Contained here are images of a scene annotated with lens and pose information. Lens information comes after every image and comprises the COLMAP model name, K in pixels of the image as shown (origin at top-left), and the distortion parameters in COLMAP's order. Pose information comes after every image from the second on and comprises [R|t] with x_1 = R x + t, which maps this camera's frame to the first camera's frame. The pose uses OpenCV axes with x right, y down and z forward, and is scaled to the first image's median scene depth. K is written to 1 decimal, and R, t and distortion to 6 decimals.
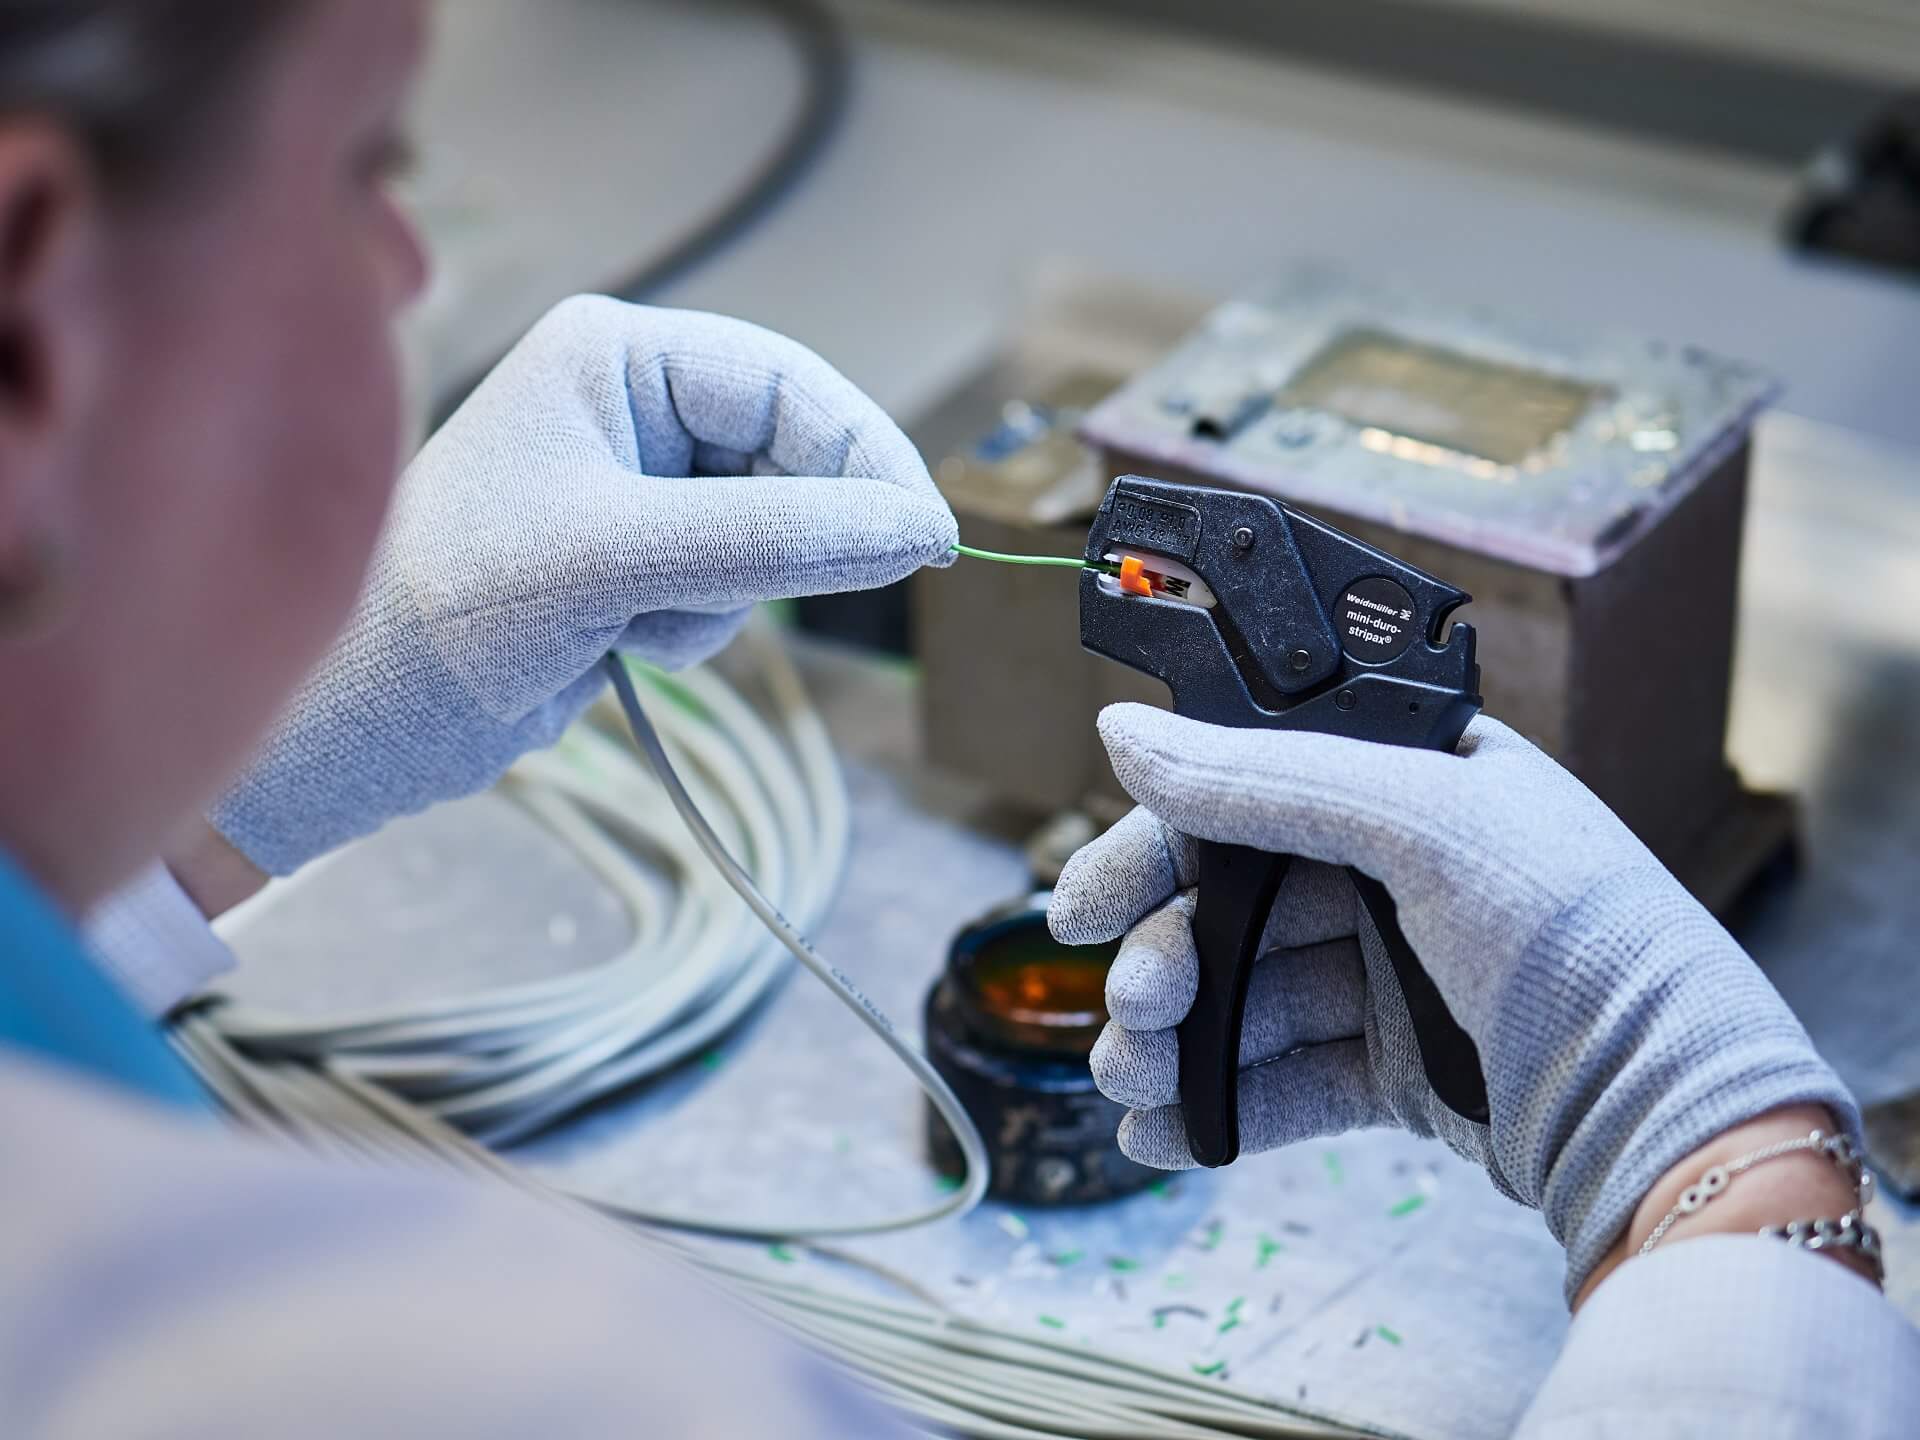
lens RADIAL K [[5235.4, 0, 960.0], [0, 5235.4, 720.0], [0, 0, 1]] dist [-0.060984, 8.714028]
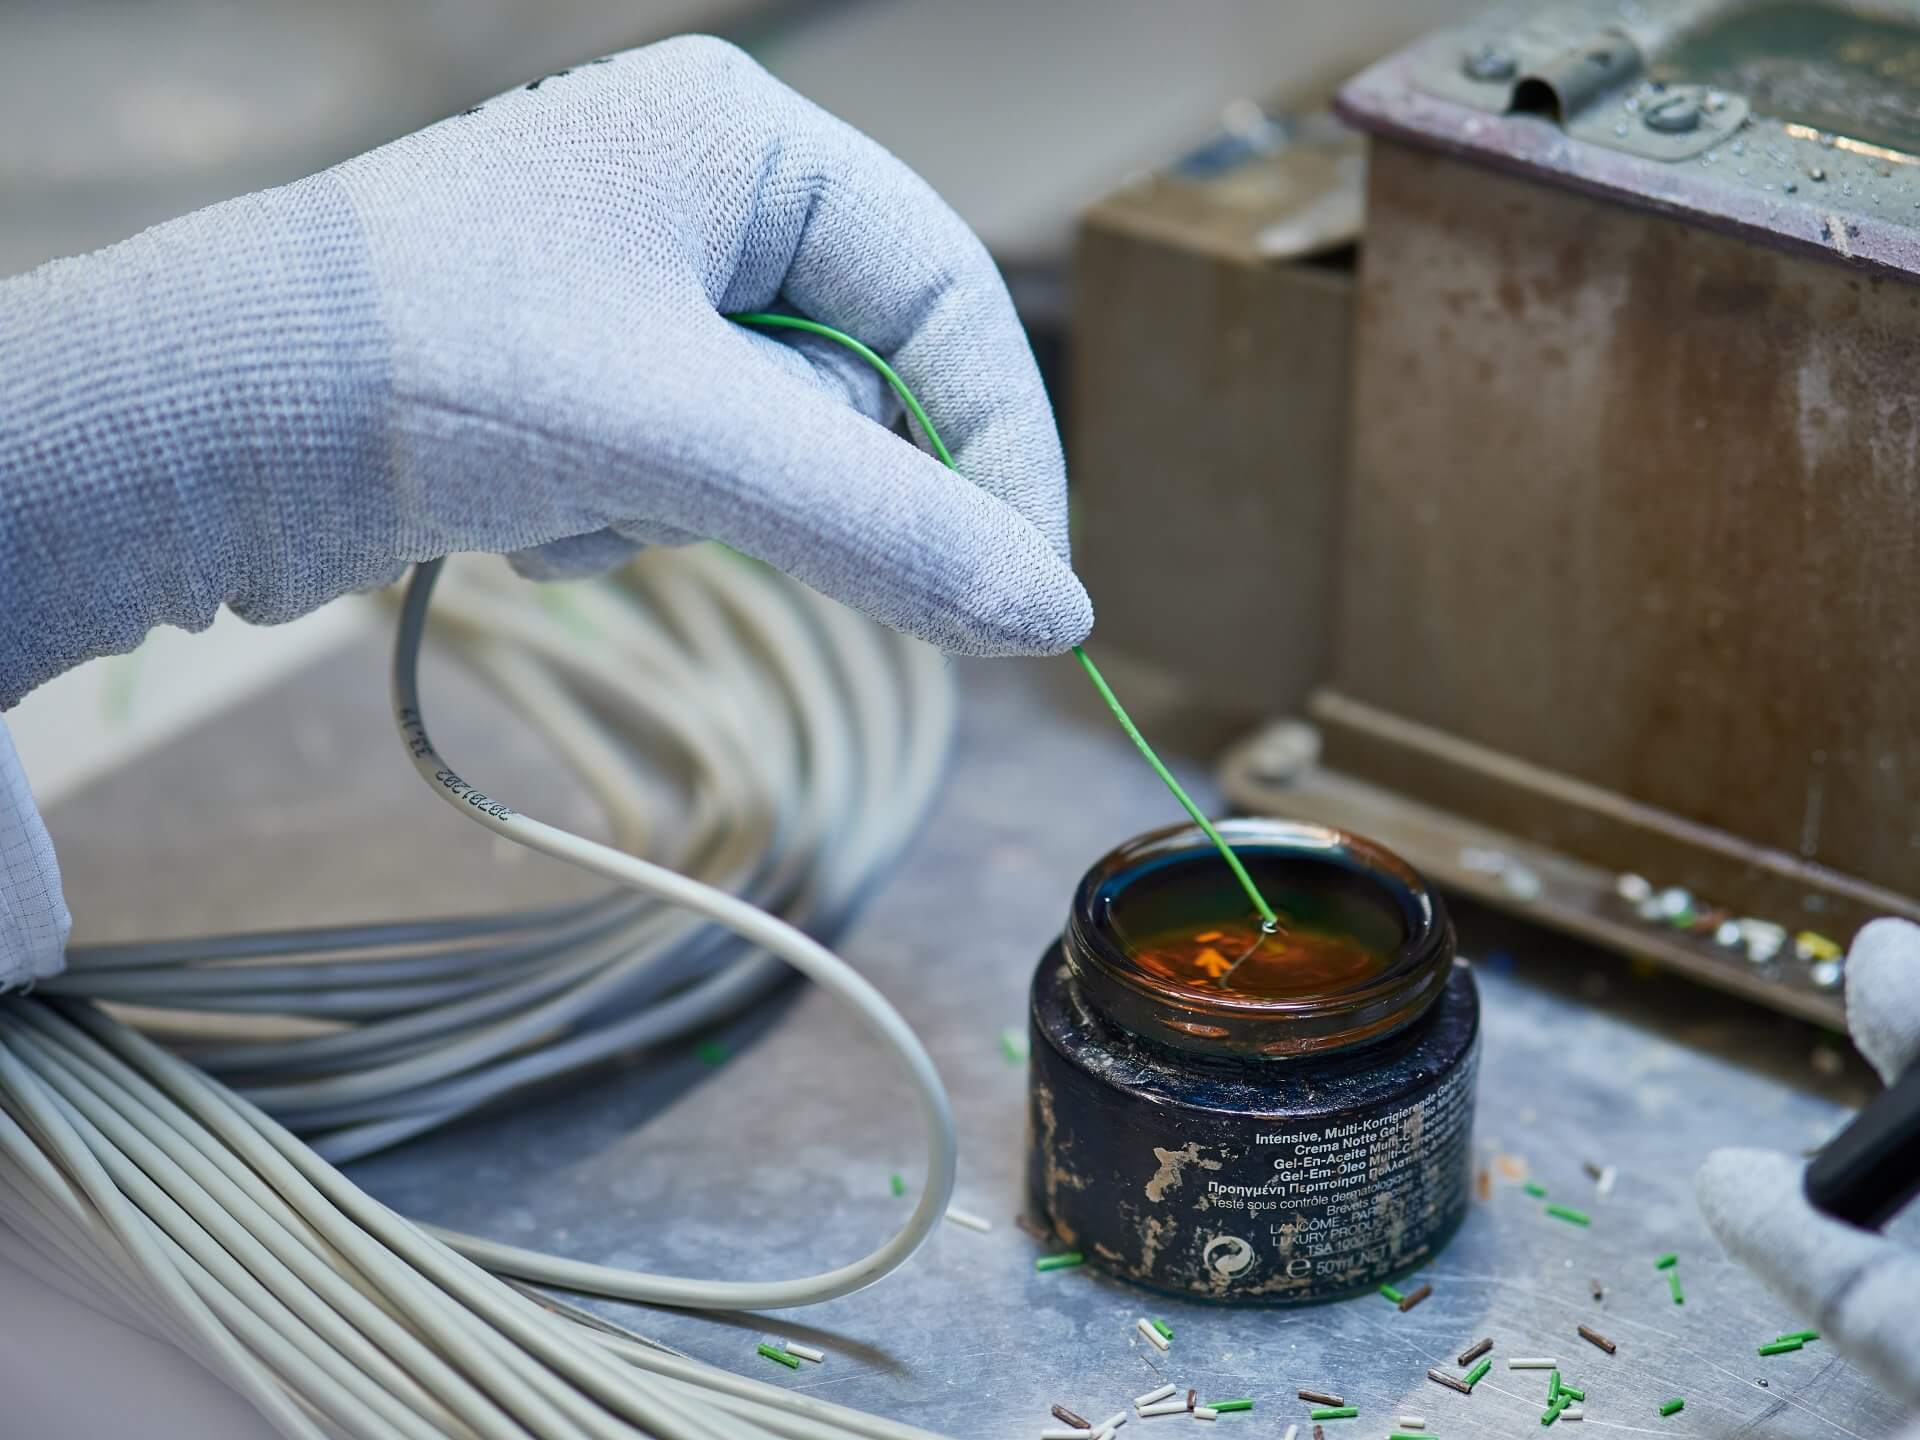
lens RADIAL K [[5235.4, 0, 960.0], [0, 5235.4, 720.0], [0, 0, 1]] dist [-0.060984, 8.714028]
pose [[0.997446, 0.060108, -0.038579, 0.006528], [-0.060730, 0.998039, -0.015138, 0.033251], [0.037594, 0.017442, 0.999141, 0.359768]]
